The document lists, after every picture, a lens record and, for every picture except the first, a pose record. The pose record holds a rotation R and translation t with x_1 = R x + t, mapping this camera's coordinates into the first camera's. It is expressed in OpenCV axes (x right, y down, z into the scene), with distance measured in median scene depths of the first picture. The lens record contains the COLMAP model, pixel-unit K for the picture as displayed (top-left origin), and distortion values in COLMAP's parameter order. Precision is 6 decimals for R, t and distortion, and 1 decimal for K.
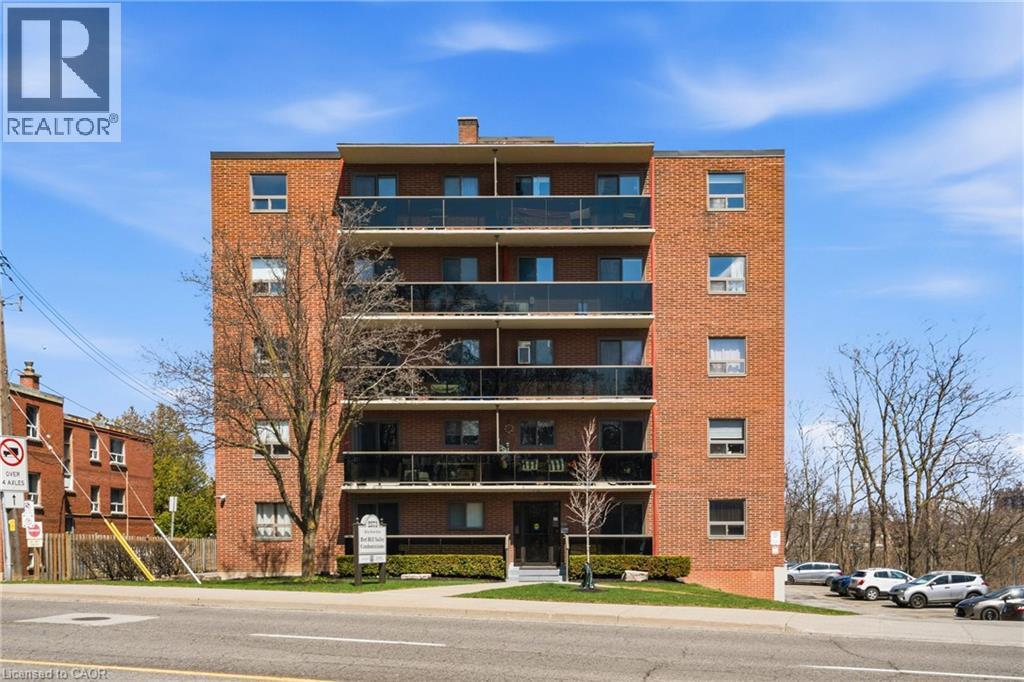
lens RADIAL K [[470.4, 0, 512.1], [0, 470.4, 348.1], [0, 0, 1]] dist [-0.003317, 0.001114]
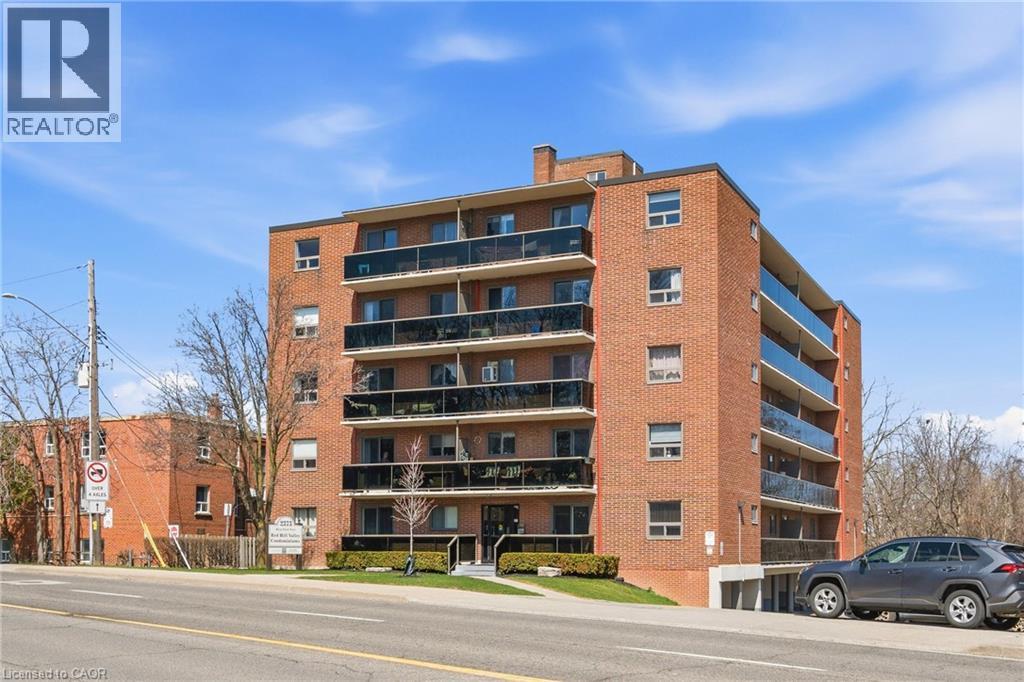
lens RADIAL K [[444.4, 0, 511.3], [0, 444.4, 334.1], [0, 0, 1]] dist [-0.002962, -0.000143]
pose [[0.977883, -0.083506, -0.191761, 0.325867], [0.073235, 0.995505, -0.060048, -0.015494], [0.195913, 0.044676, 0.979603, -0.057801]]
